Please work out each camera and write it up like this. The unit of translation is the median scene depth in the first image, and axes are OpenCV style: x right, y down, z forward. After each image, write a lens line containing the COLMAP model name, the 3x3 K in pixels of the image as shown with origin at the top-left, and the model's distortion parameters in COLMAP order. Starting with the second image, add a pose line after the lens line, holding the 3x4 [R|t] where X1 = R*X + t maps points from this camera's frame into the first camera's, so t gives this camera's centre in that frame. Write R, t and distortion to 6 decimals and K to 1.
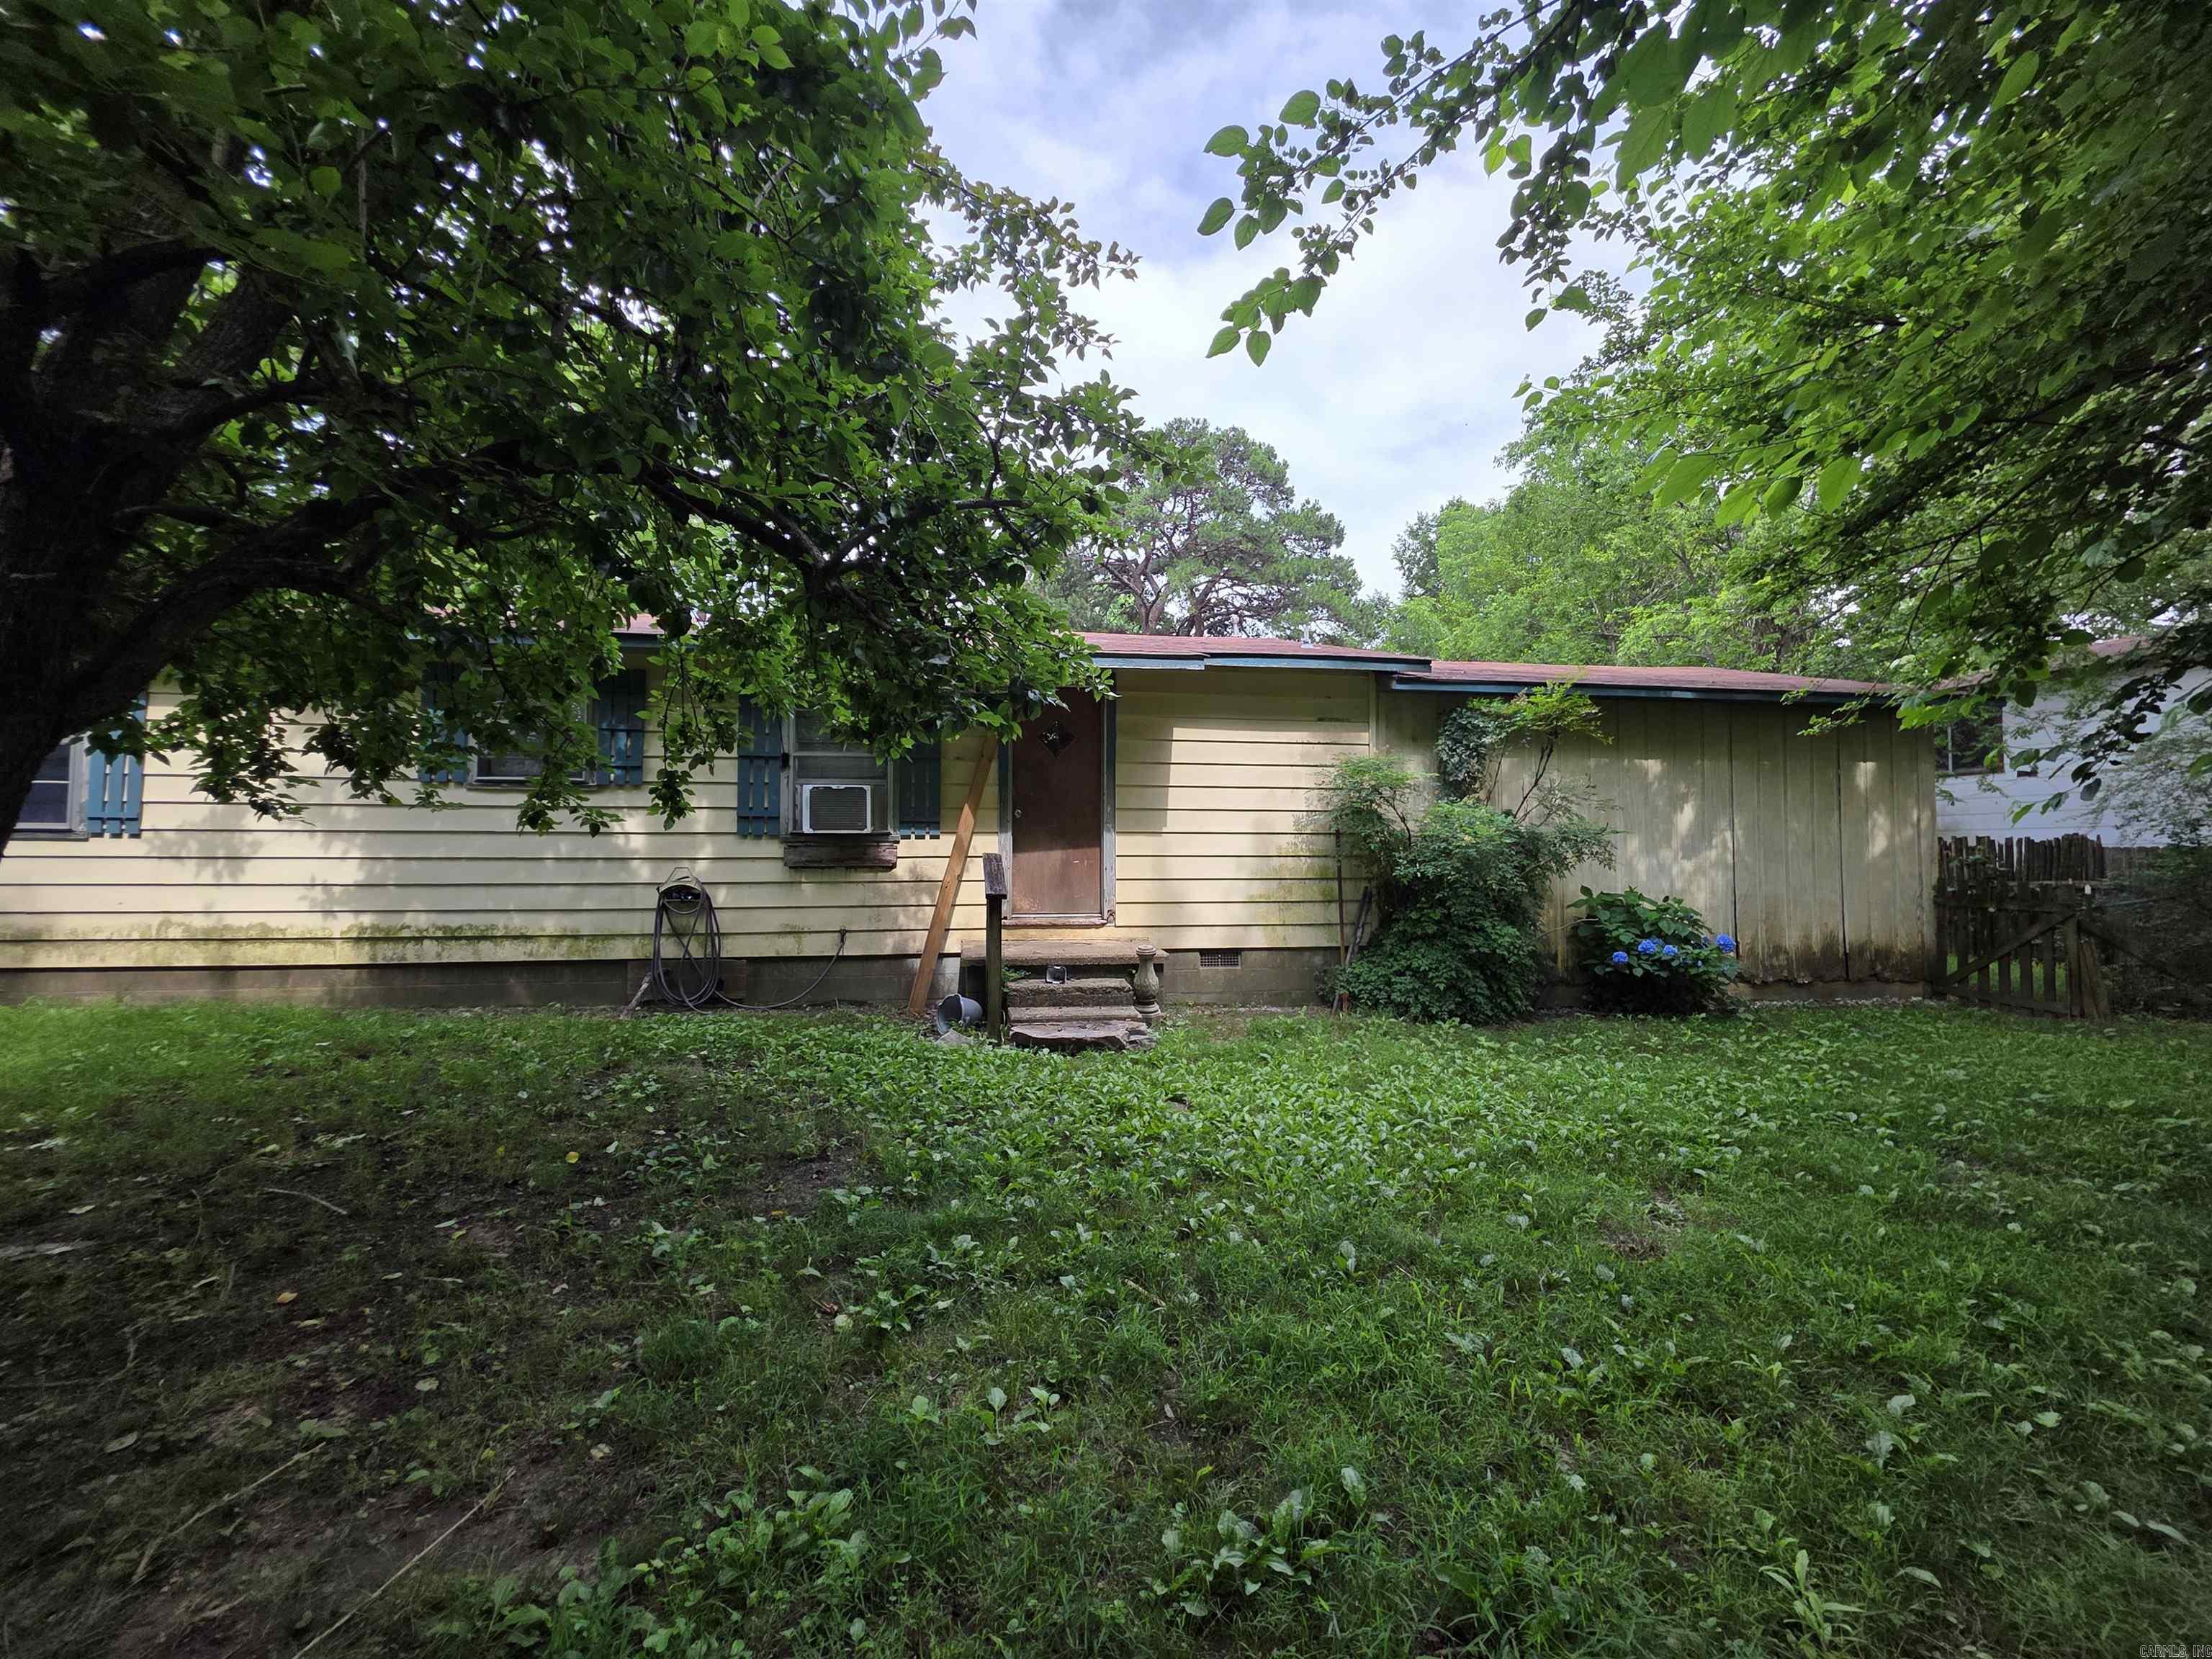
lens RADIAL K [[886.4, 0, 1113.5], [0, 886.4, 820.2], [0, 0, 1]] dist [0.001595, -0.000440]
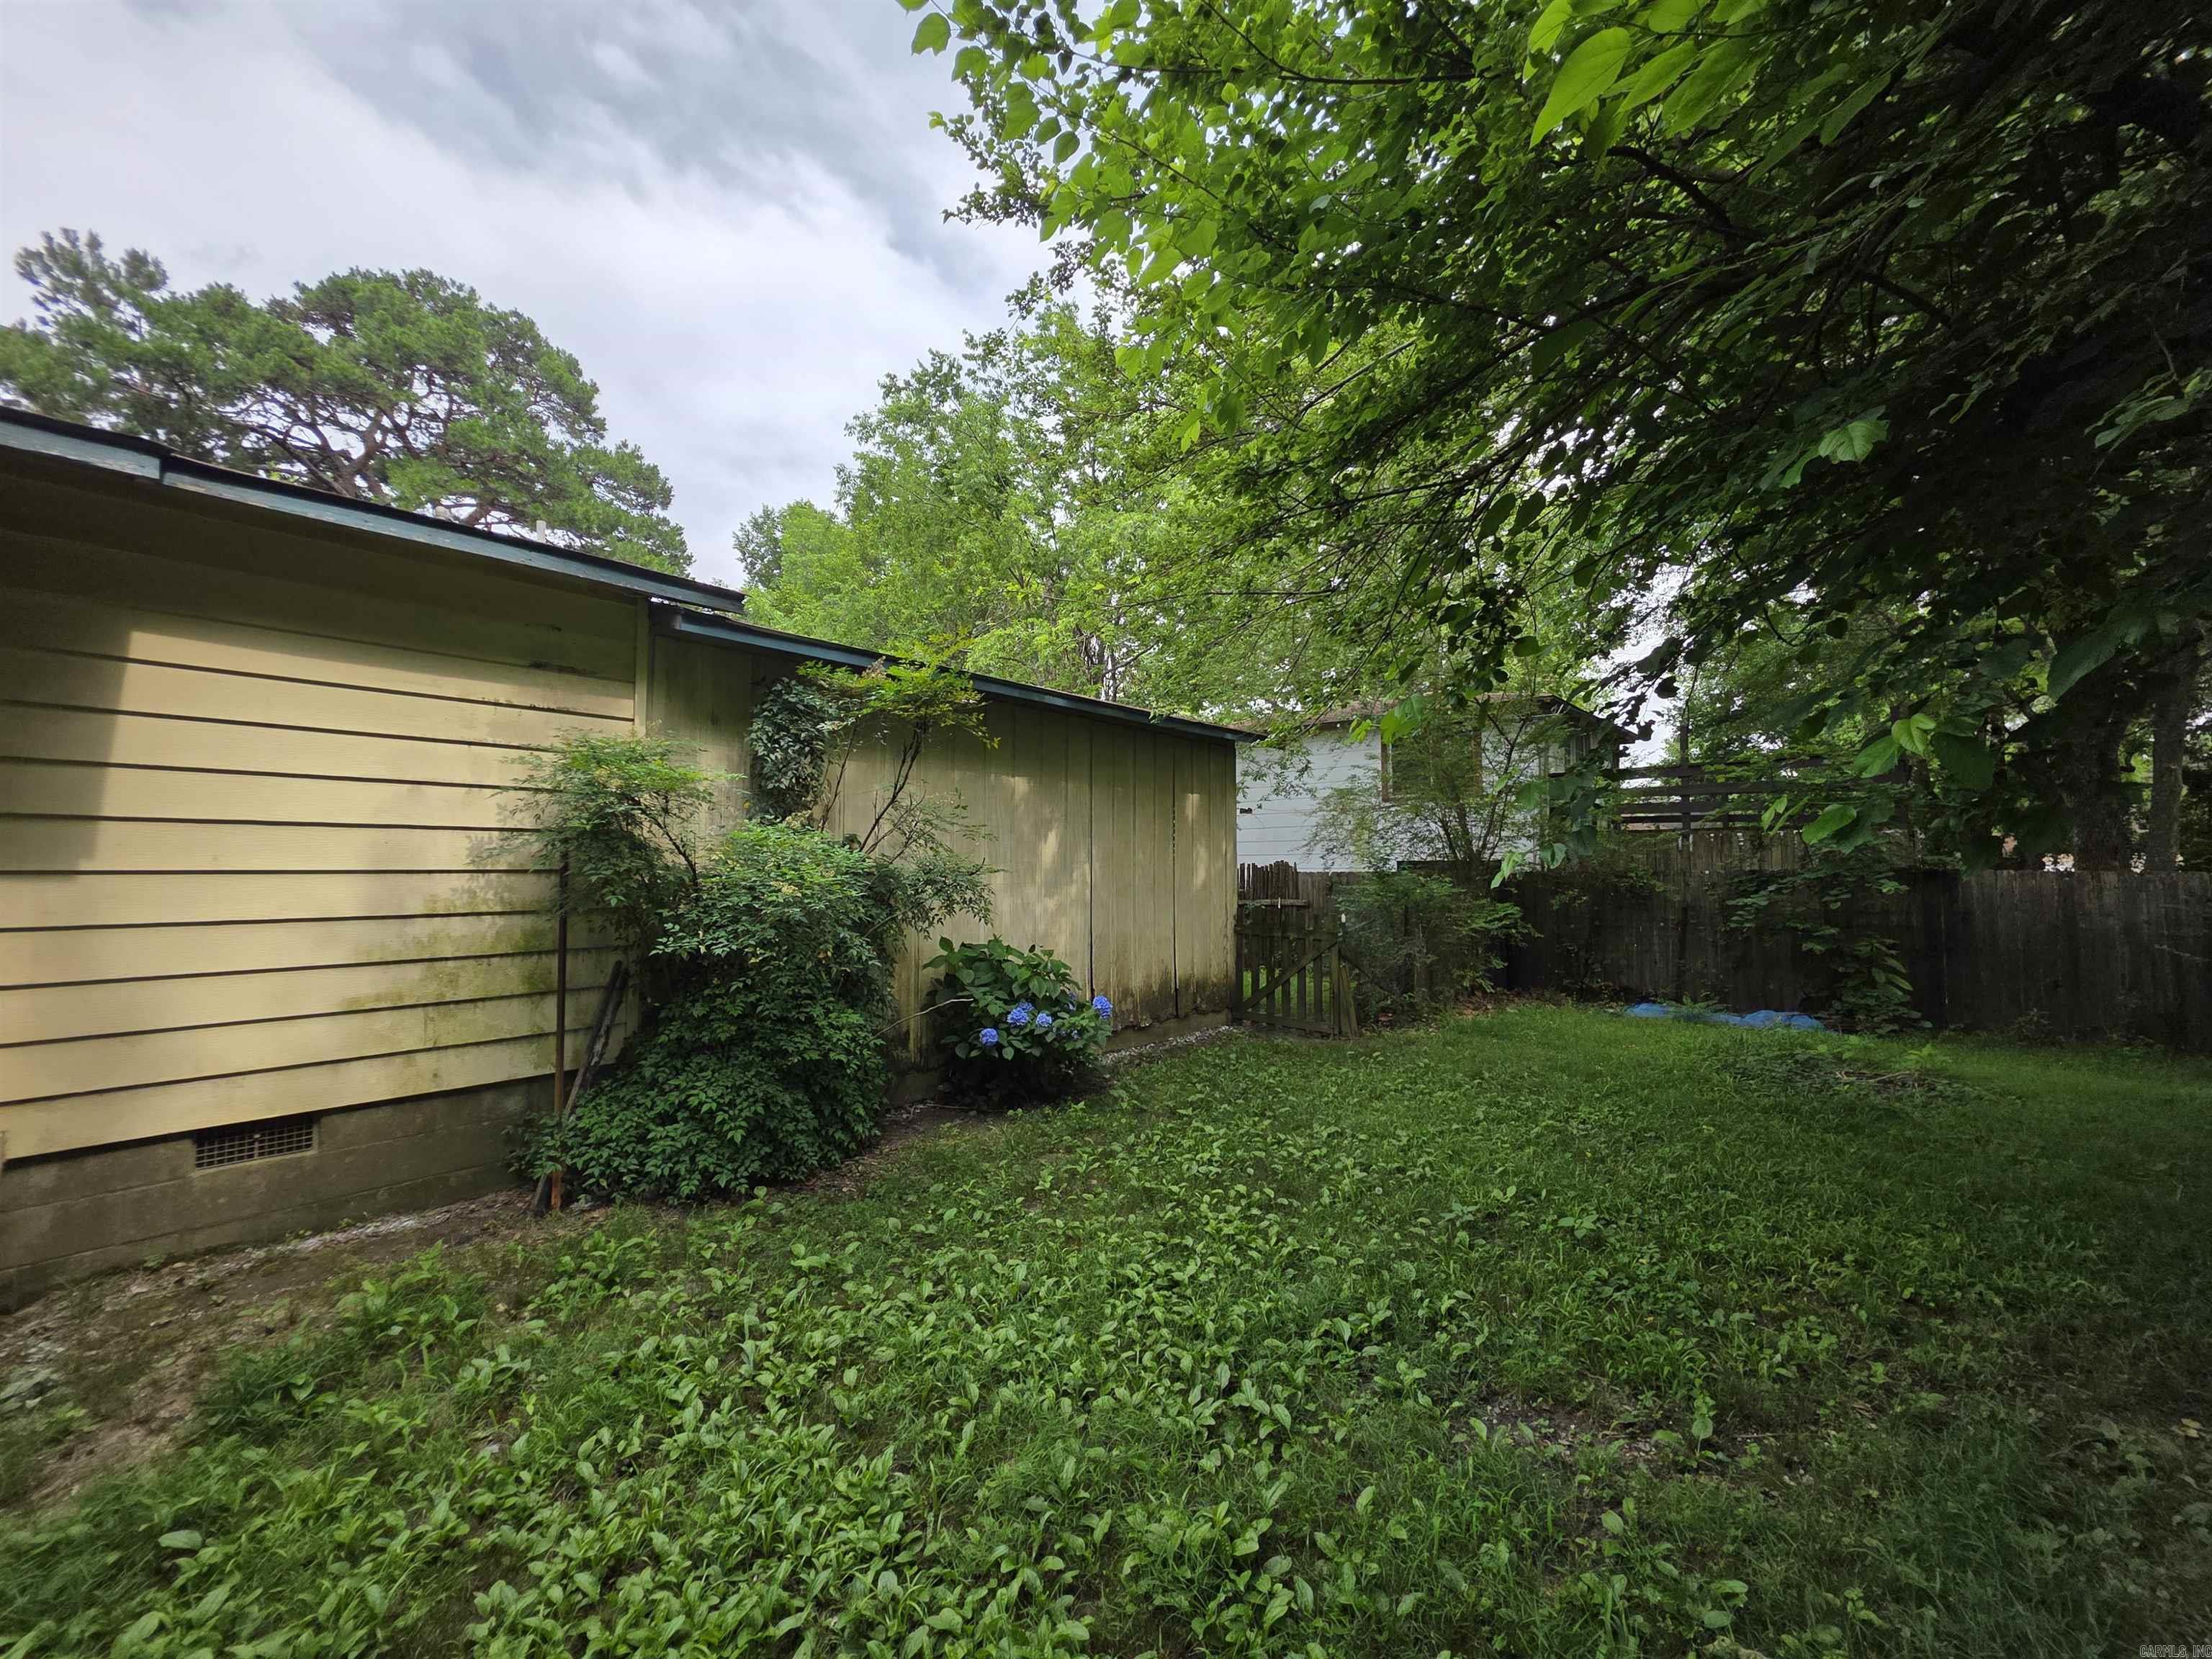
lens RADIAL K [[886.4, 0, 1113.7], [0, 886.4, 822.8], [0, 0, 1]] dist [0.001595, -0.000440]
pose [[0.755938, 0.031115, 0.653903, 0.149806], [-0.024168, 0.999515, -0.019620, -0.013126], [-0.654197, -0.000972, 0.756324, 0.350891]]
